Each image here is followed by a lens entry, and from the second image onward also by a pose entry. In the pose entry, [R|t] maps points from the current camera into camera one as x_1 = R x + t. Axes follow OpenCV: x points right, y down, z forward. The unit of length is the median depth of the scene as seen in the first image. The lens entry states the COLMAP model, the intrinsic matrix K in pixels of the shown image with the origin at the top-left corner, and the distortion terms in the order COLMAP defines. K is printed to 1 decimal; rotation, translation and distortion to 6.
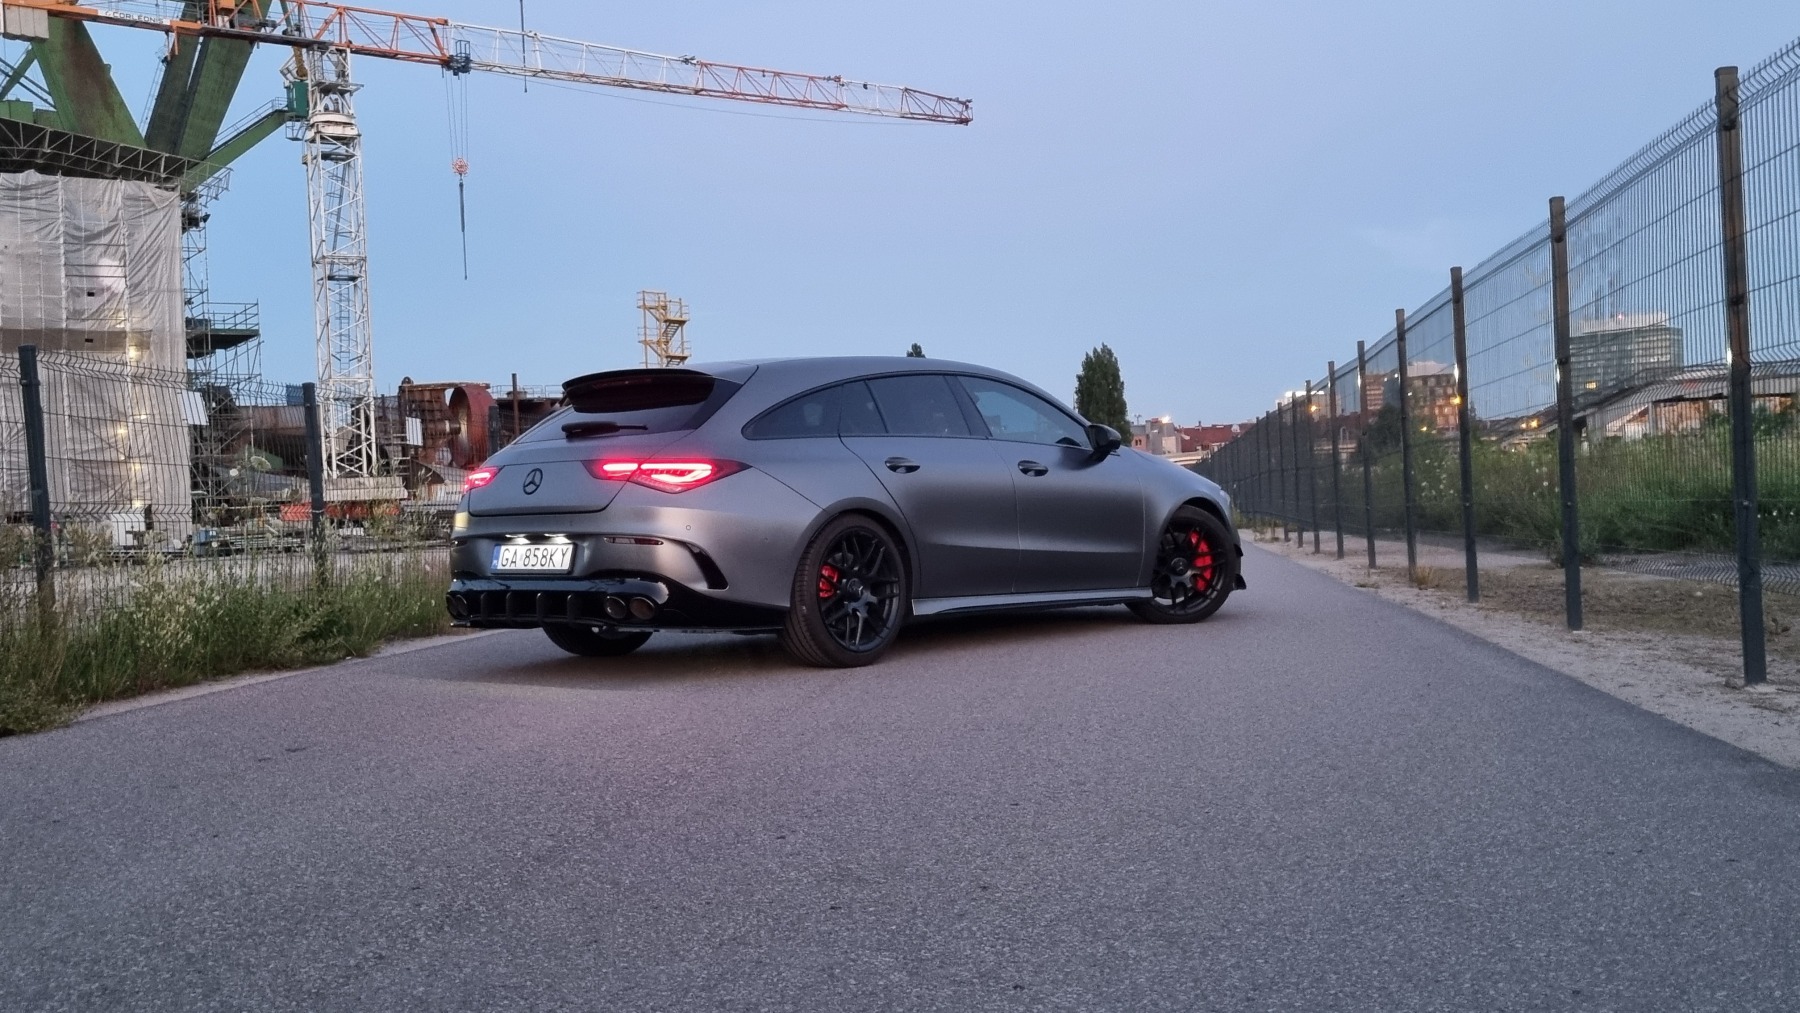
lens RADIAL K [[1345.8, 0, 897.6], [0, 1345.8, 496.5], [0, 0, 1]] dist [0.046781, -0.004597]
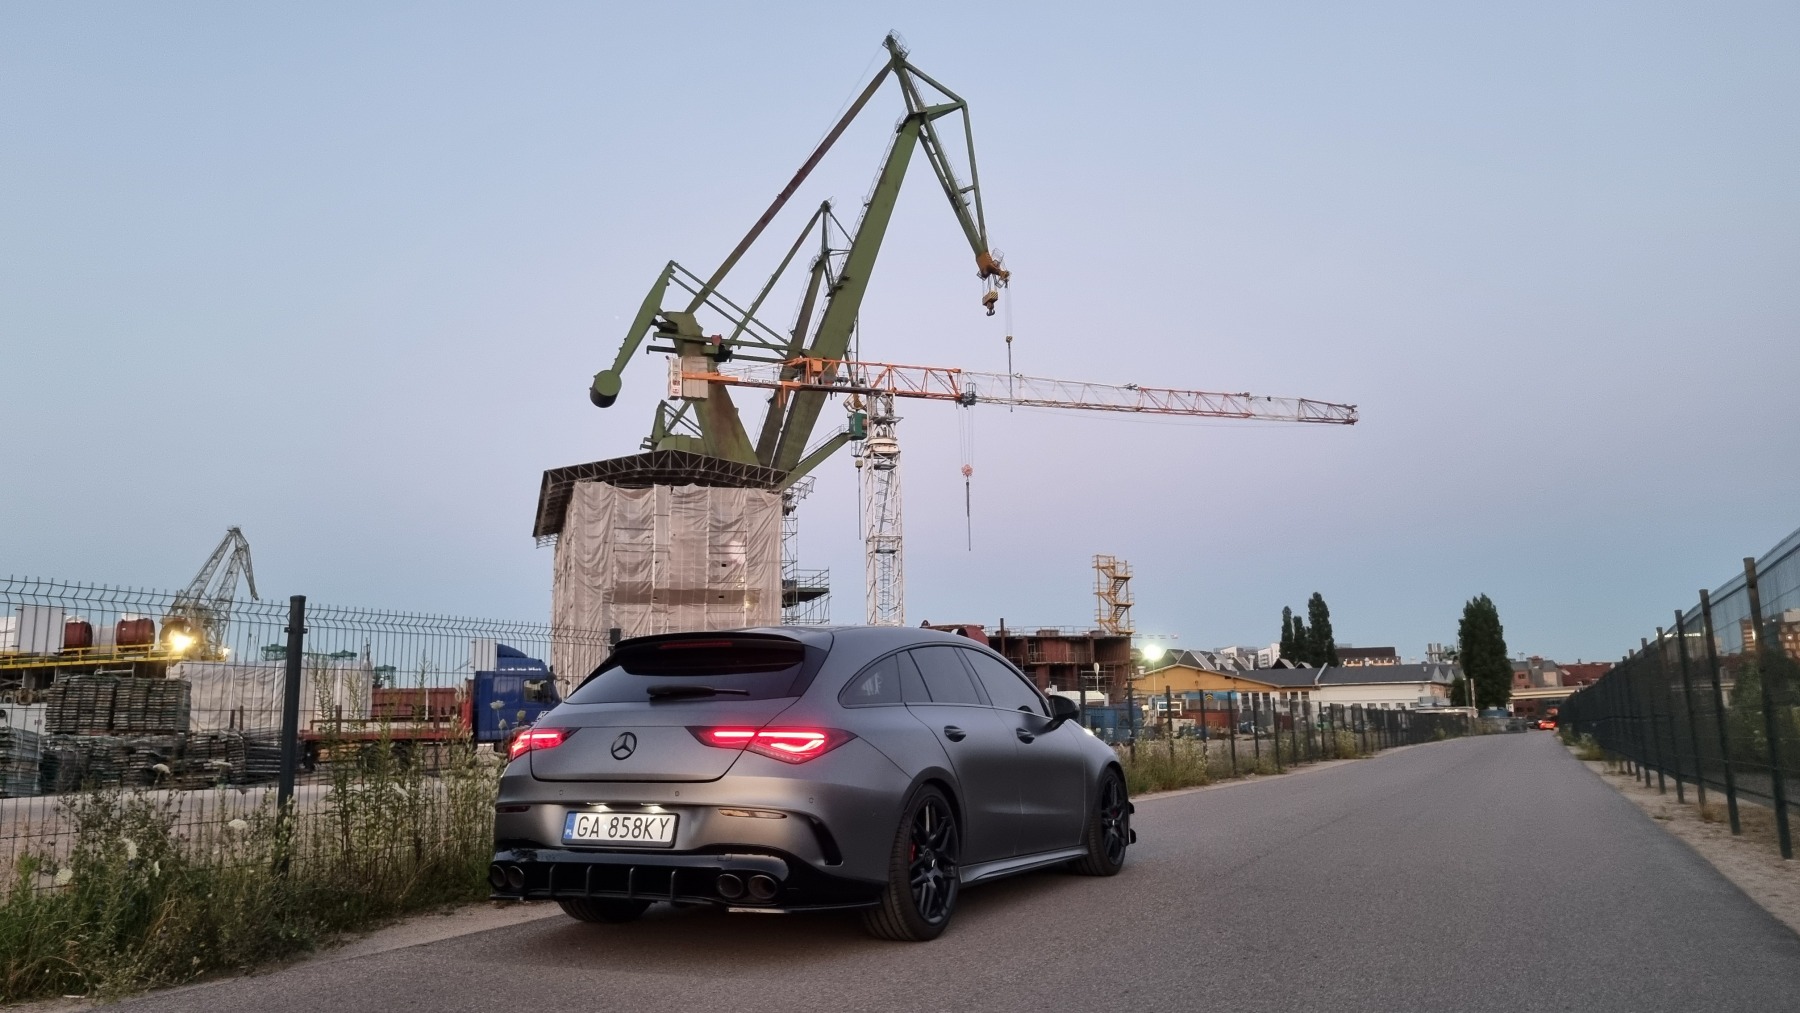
lens RADIAL K [[1345.8, 0, 897.6], [0, 1345.8, 496.5], [0, 0, 1]] dist [0.046781, -0.004597]
pose [[0.953630, -0.025616, -0.299891, 0.022201], [-0.014359, 0.991365, -0.130342, -0.035640], [0.300640, 0.128604, 0.945027, -0.318006]]
